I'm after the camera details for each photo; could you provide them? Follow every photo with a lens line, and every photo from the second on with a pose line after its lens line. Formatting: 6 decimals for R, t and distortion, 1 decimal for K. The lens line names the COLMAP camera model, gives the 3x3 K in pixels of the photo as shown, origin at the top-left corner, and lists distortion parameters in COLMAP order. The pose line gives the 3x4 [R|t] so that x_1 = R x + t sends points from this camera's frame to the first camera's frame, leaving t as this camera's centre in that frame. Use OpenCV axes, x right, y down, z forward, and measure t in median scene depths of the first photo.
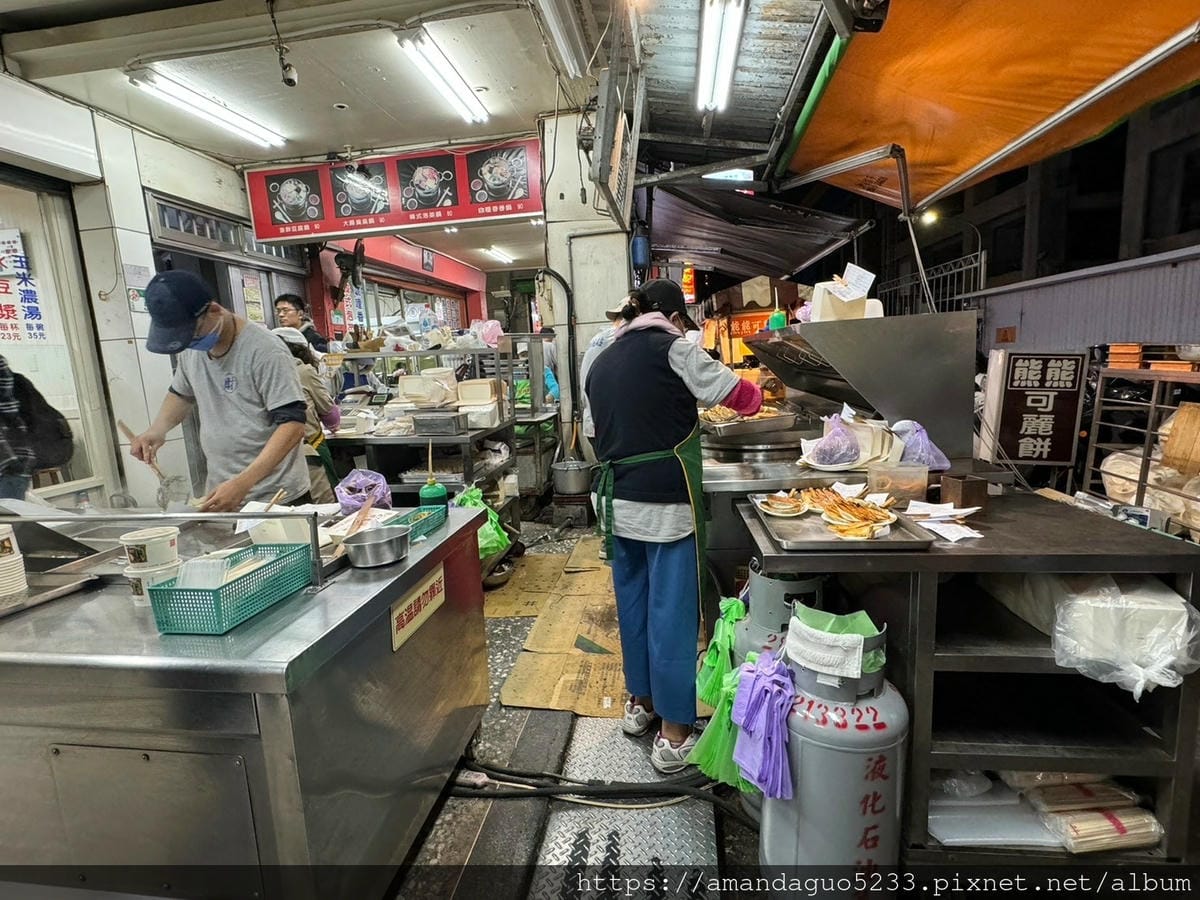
lens RADIAL K [[606.4, 0, 600.0], [0, 606.4, 450.0], [0, 0, 1]] dist [-0.004136, -0.002189]
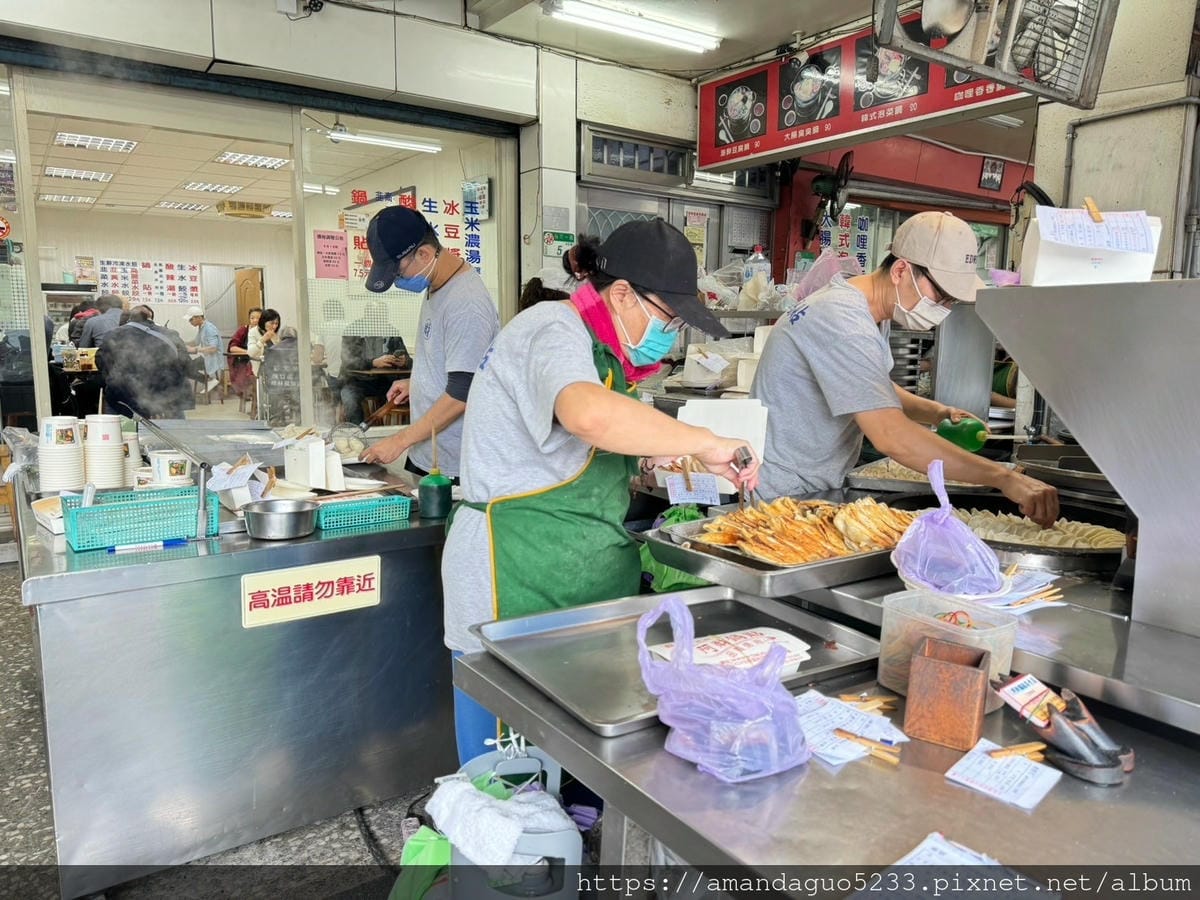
lens RADIAL K [[877.1, 0, 600.0], [0, 877.1, 450.0], [0, 0, 1]] dist [0.008242, -0.001916]
pose [[0.684924, 0.155635, -0.711799, 0.263682], [-0.155576, 0.985630, 0.065807, -0.026345], [0.711812, 0.065666, 0.699294, 0.097521]]
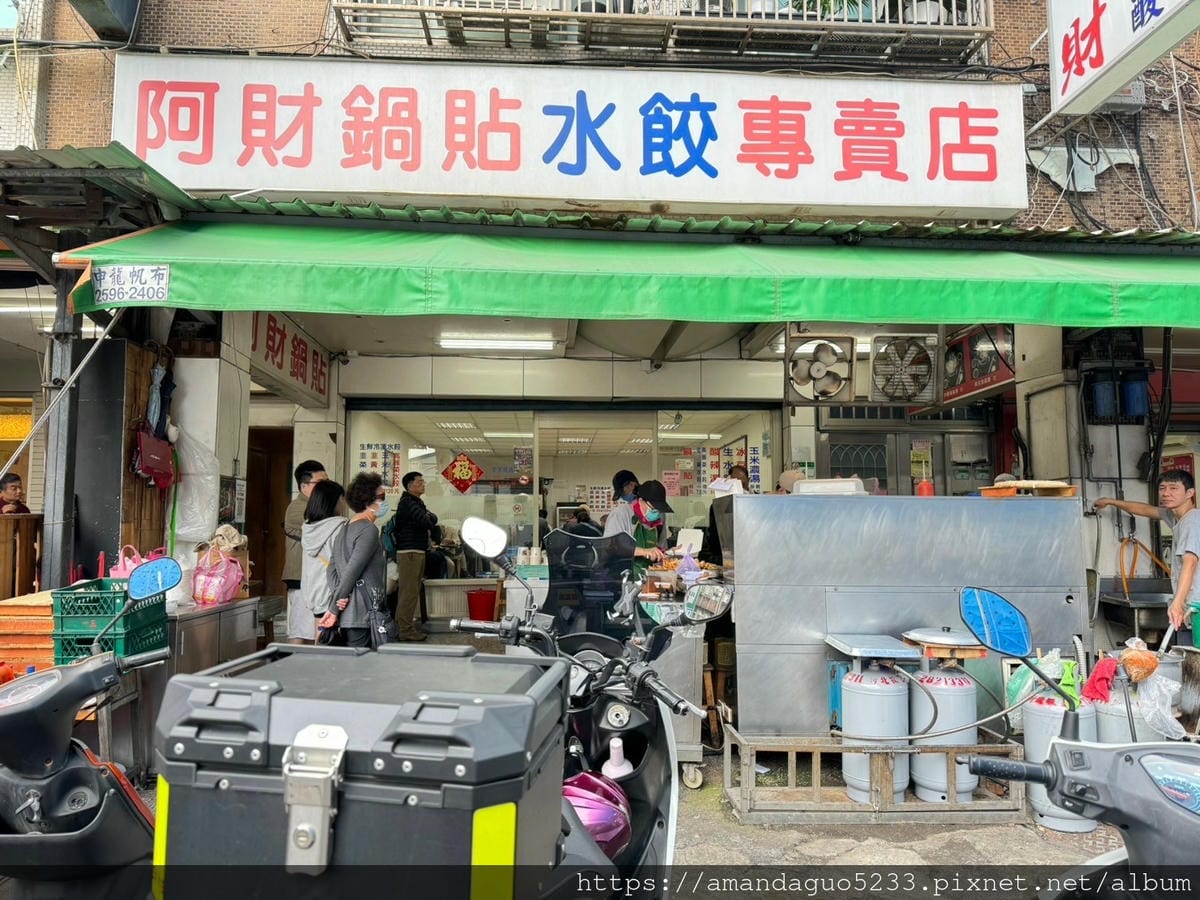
lens RADIAL K [[868.1, 0, 561.5], [0, 868.1, 464.6], [0, 0, 1]] dist [0.022828, -0.068850]
pose [[0.164719, -0.027302, -0.985963, 1.129064], [-0.158255, 0.985935, -0.053740, -0.036827], [0.973562, 0.164885, 0.158082, 0.039935]]
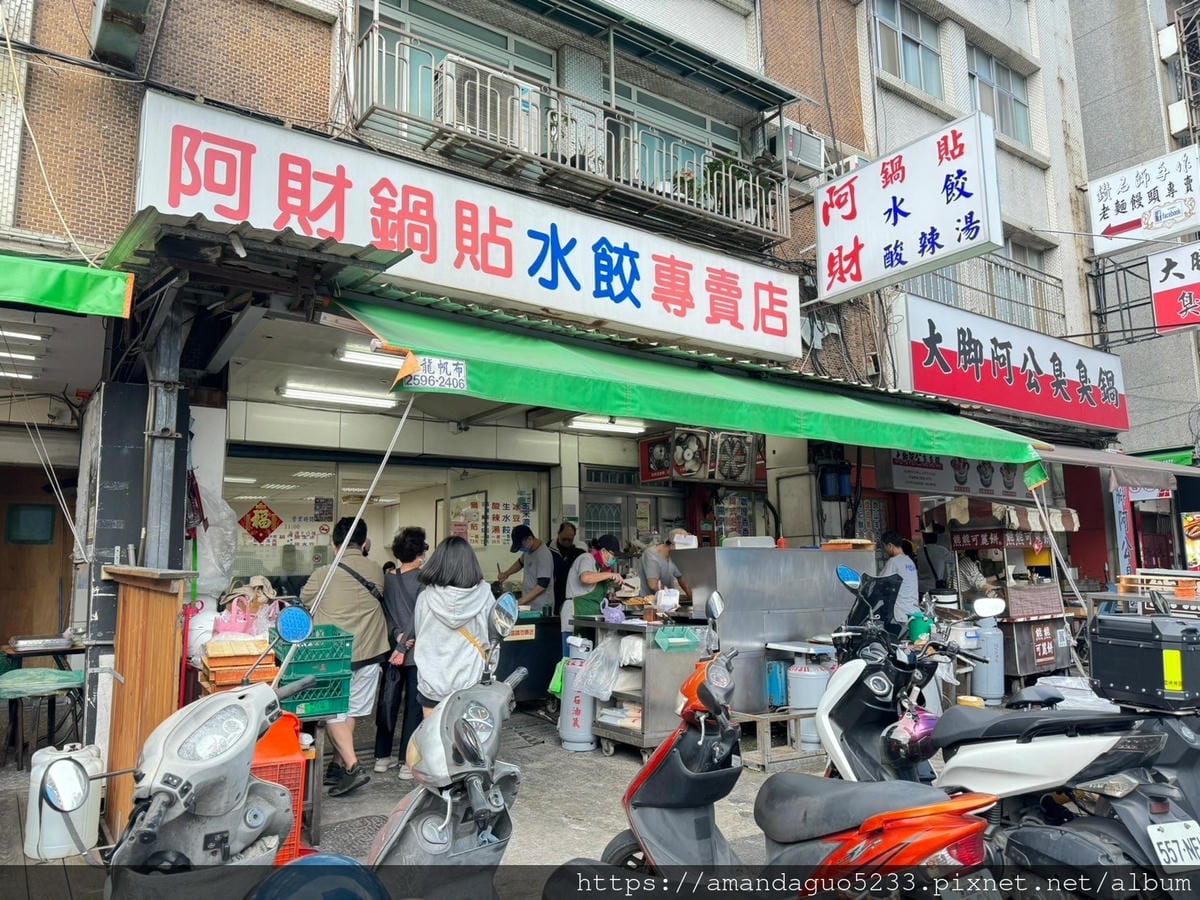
lens RADIAL K [[884.3, 0, 600.0], [0, 884.3, 450.0], [0, 0, 1]] dist [0.003897, -0.082289]
pose [[0.690574, -0.061366, -0.720654, 1.101269], [-0.126284, 0.970858, -0.203685, 0.067114], [0.712152, 0.231666, 0.662699, -0.681992]]
